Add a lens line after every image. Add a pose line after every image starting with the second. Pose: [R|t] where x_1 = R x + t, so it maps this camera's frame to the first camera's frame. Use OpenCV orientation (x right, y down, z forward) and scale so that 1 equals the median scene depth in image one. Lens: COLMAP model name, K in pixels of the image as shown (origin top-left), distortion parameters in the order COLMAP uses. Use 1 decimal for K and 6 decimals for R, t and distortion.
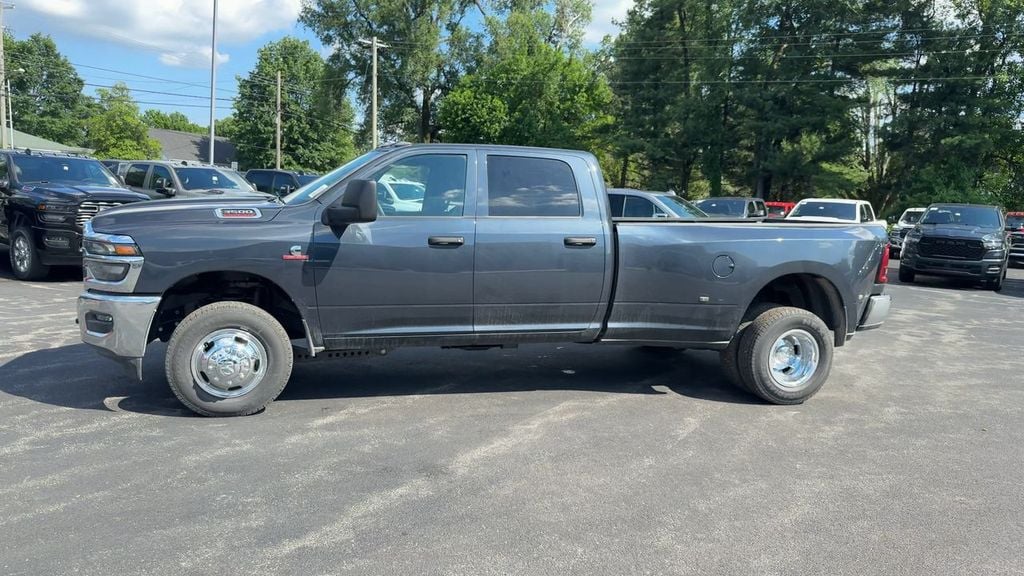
lens RADIAL K [[756.2, 0, 478.5], [0, 756.2, 327.9], [0, 0, 1]] dist [0.016517, -0.033811]
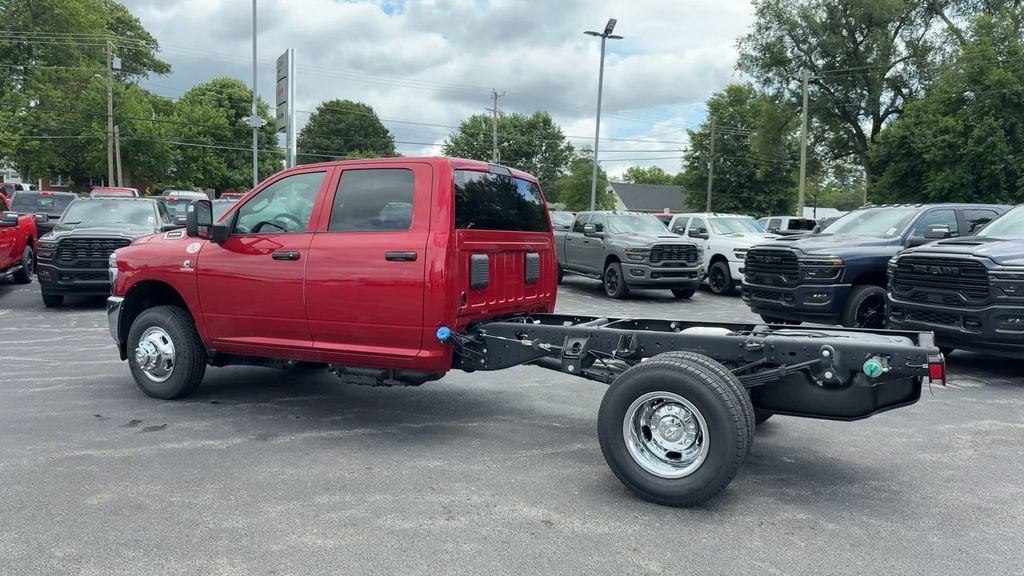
lens RADIAL K [[756.2, 0, 512.6], [0, 756.2, 292.2], [0, 0, 1]] dist [0.016517, -0.033811]
pose [[0.786687, 0.014702, -0.617177, 0.161813], [-0.081953, 0.993356, -0.080799, -0.002220], [0.611888, 0.114143, 0.782665, 0.067362]]
